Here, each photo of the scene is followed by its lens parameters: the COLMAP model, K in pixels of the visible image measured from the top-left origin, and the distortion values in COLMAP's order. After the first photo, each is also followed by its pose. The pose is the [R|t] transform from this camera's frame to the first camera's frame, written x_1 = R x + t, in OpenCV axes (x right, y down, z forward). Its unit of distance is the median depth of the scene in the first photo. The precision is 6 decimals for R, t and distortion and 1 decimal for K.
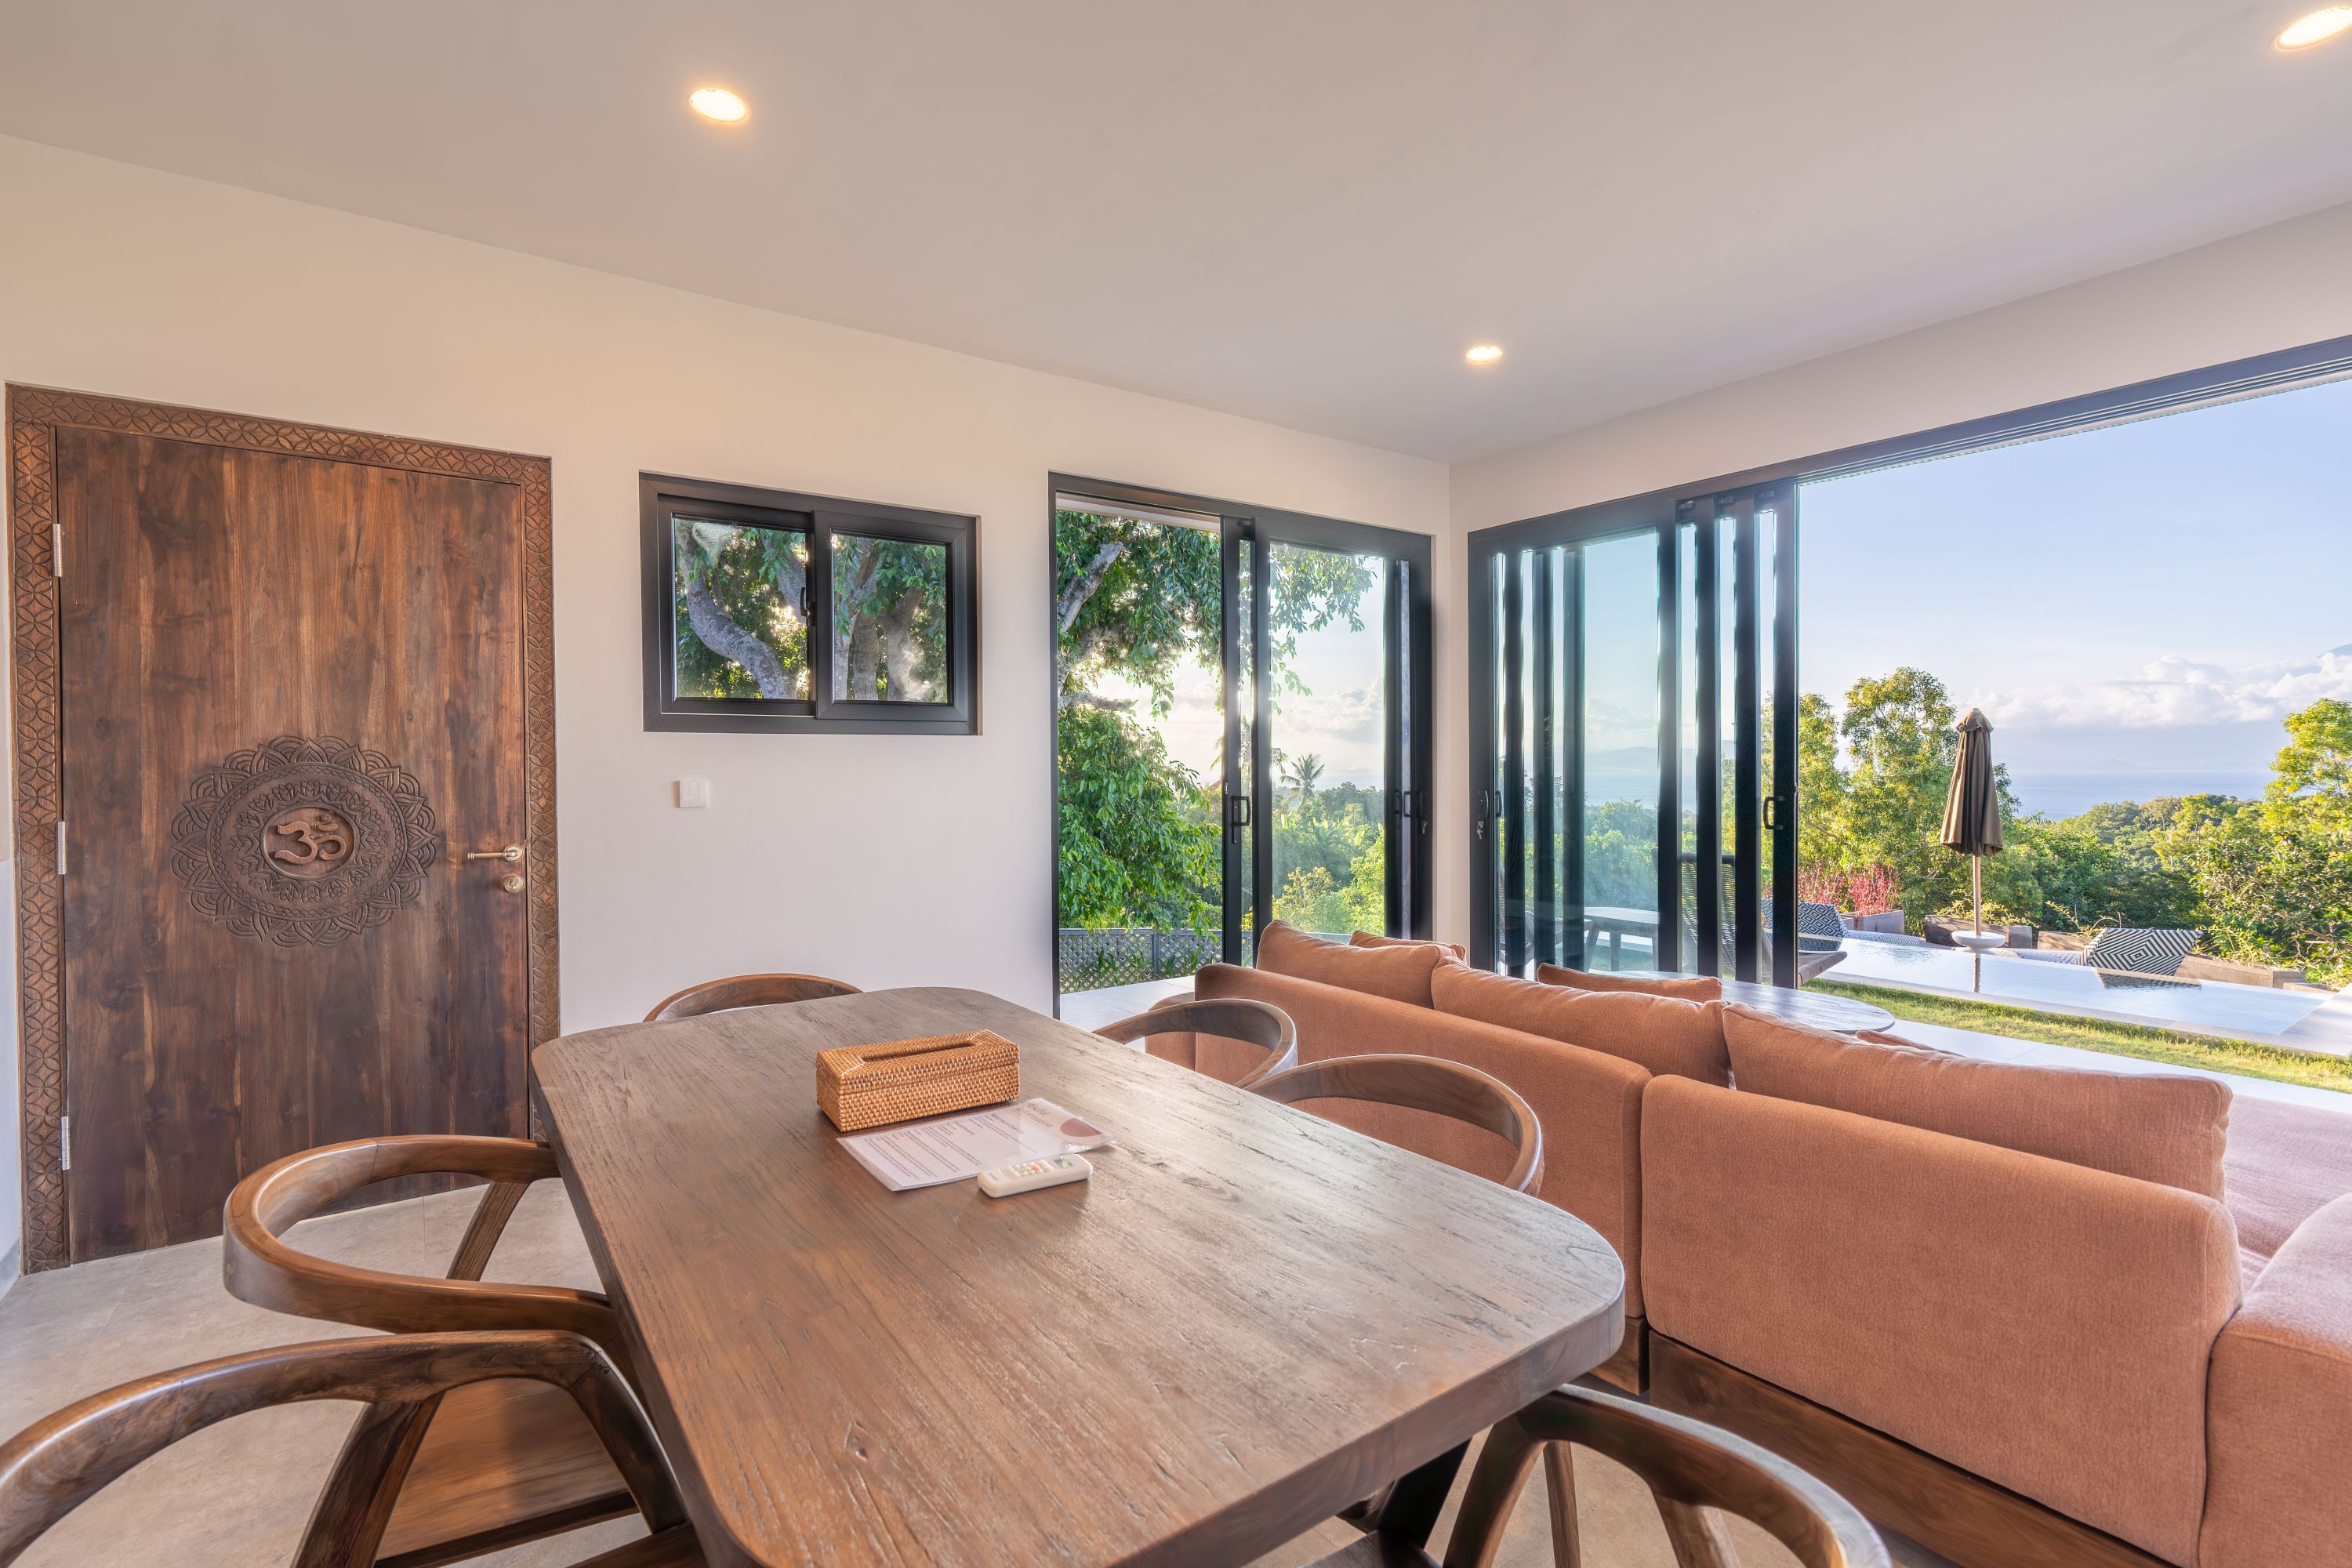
lens RADIAL K [[1326.6, 0, 1174.9], [0, 1326.6, 780.2], [0, 0, 1]] dist [0.009094, 0.000712]
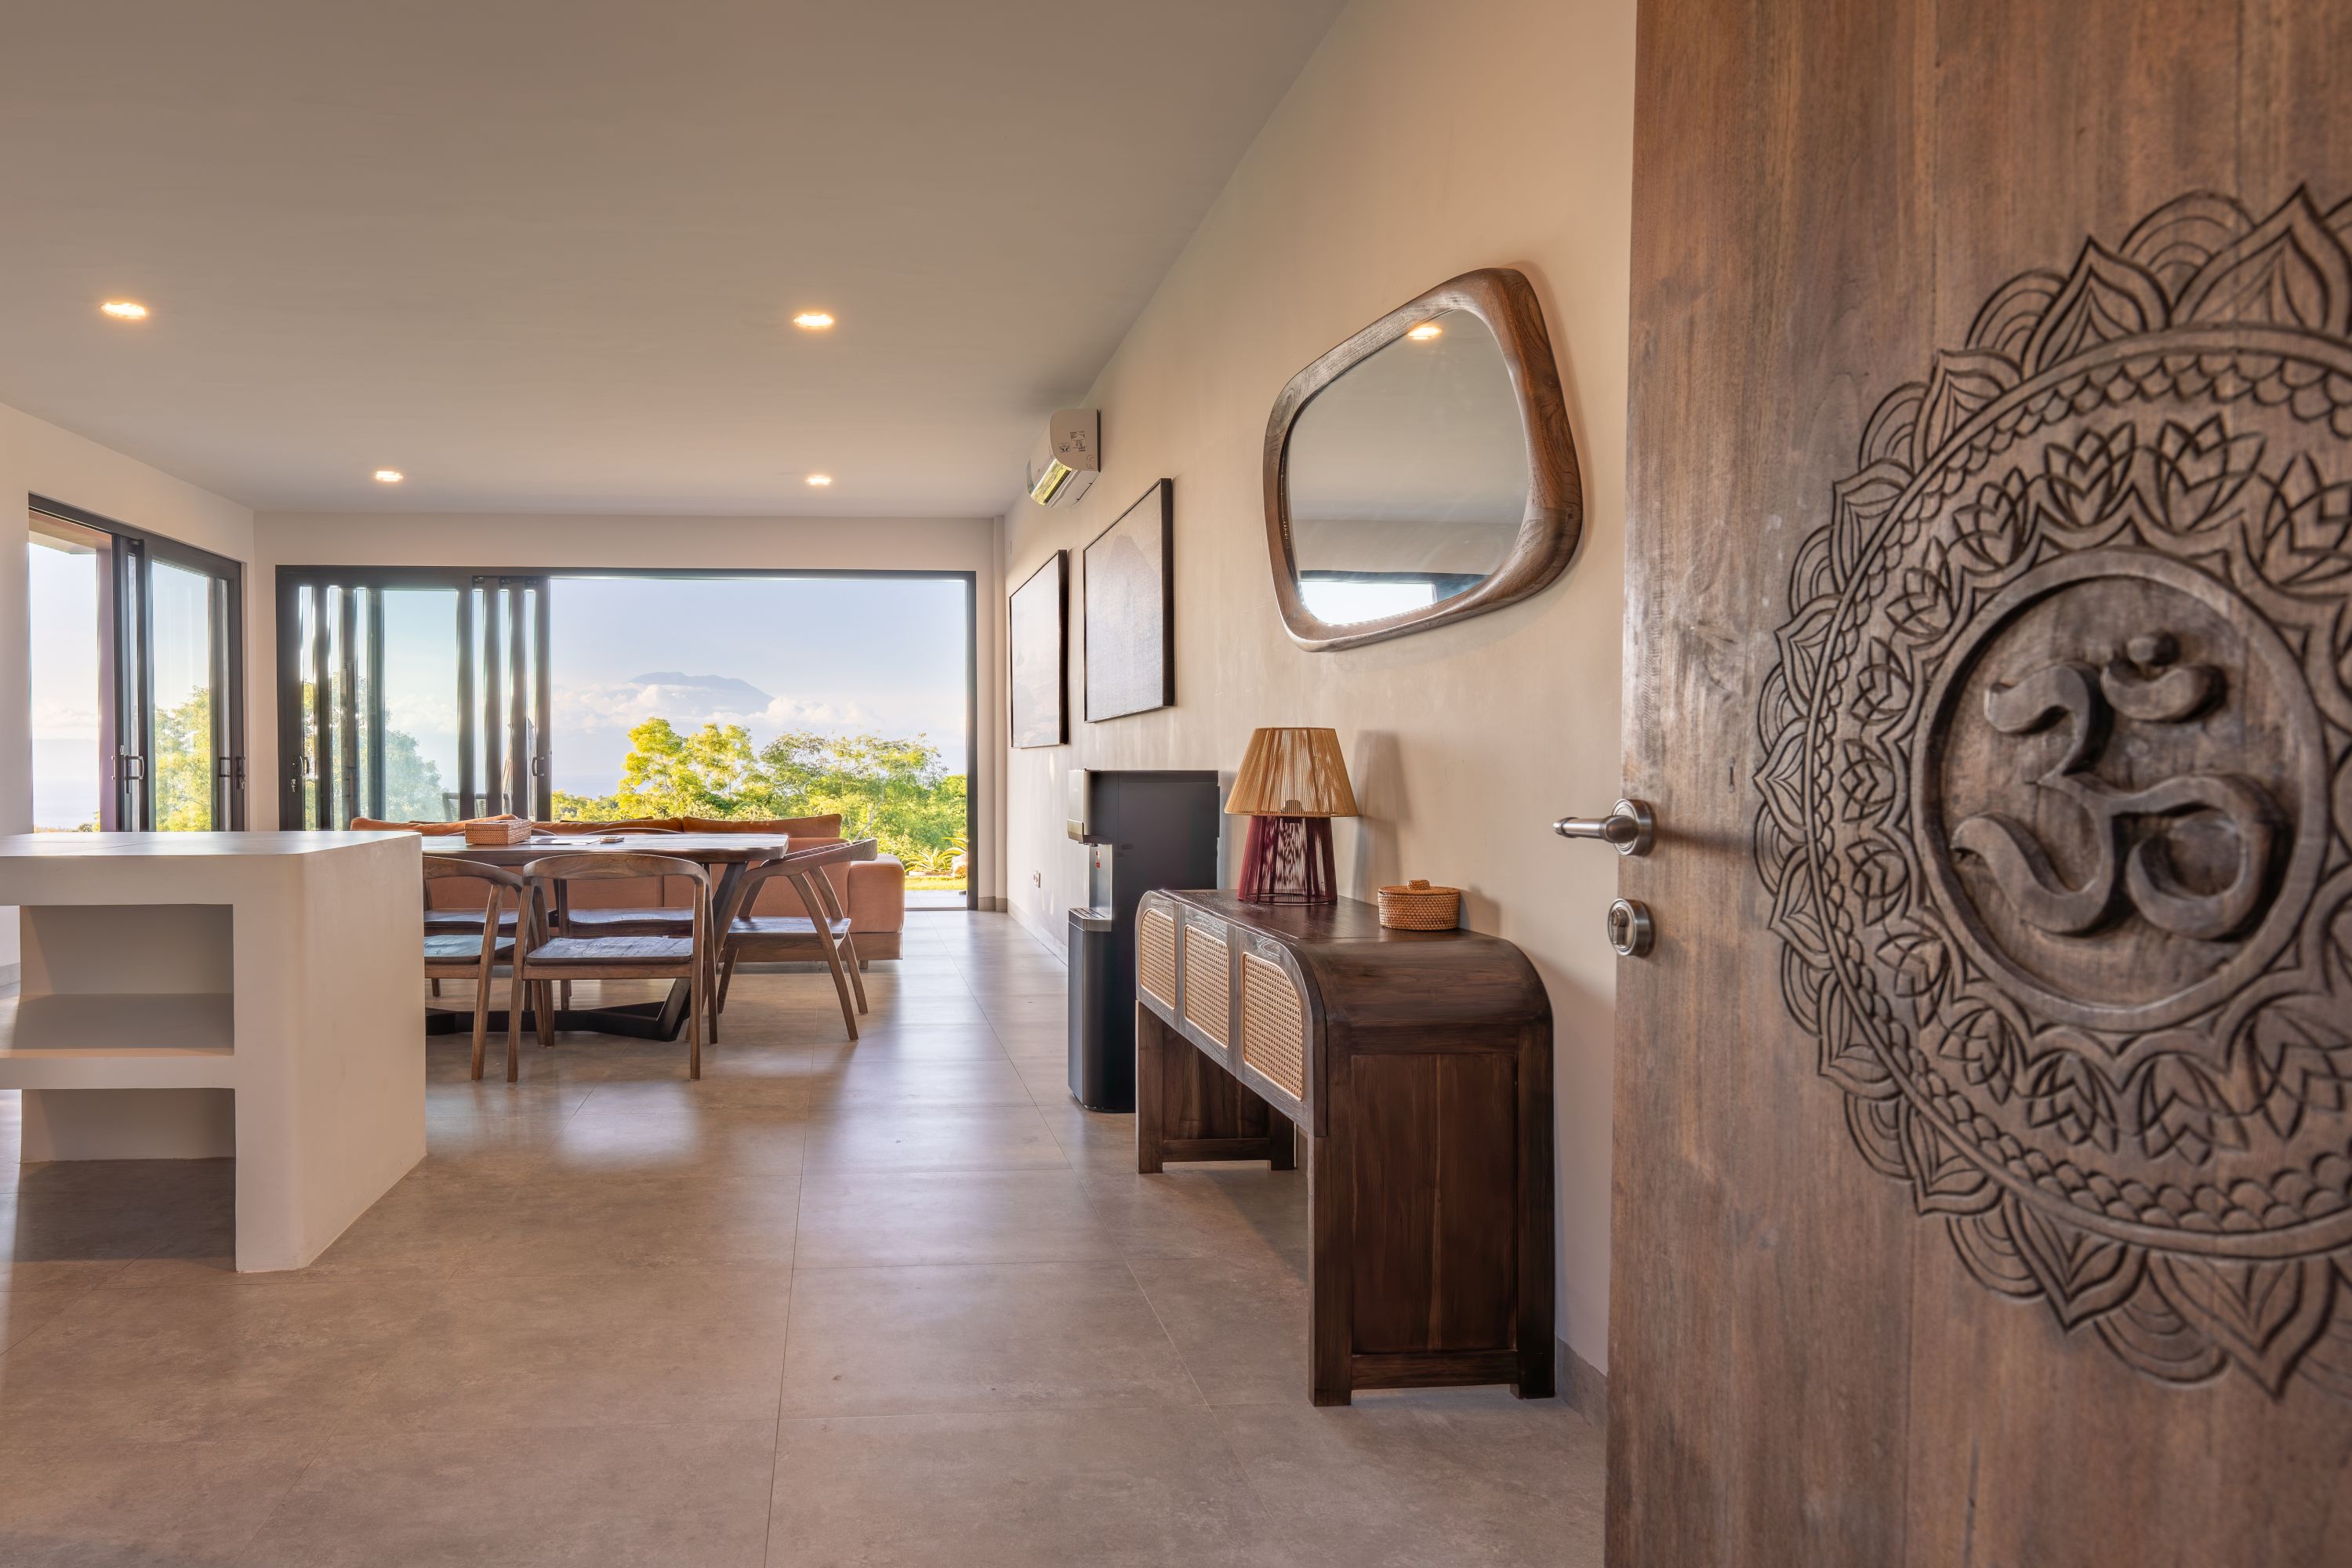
lens RADIAL K [[1223.8, 0, 1174.0], [0, 1223.8, 781.7], [0, 0, 1]] dist [-0.000402, -0.000023]
pose [[0.435614, -0.016628, 0.899980, -0.519638], [0.018336, 0.999786, 0.009597, 0.039001], [-0.899947, 0.012322, 0.435825, -0.368442]]
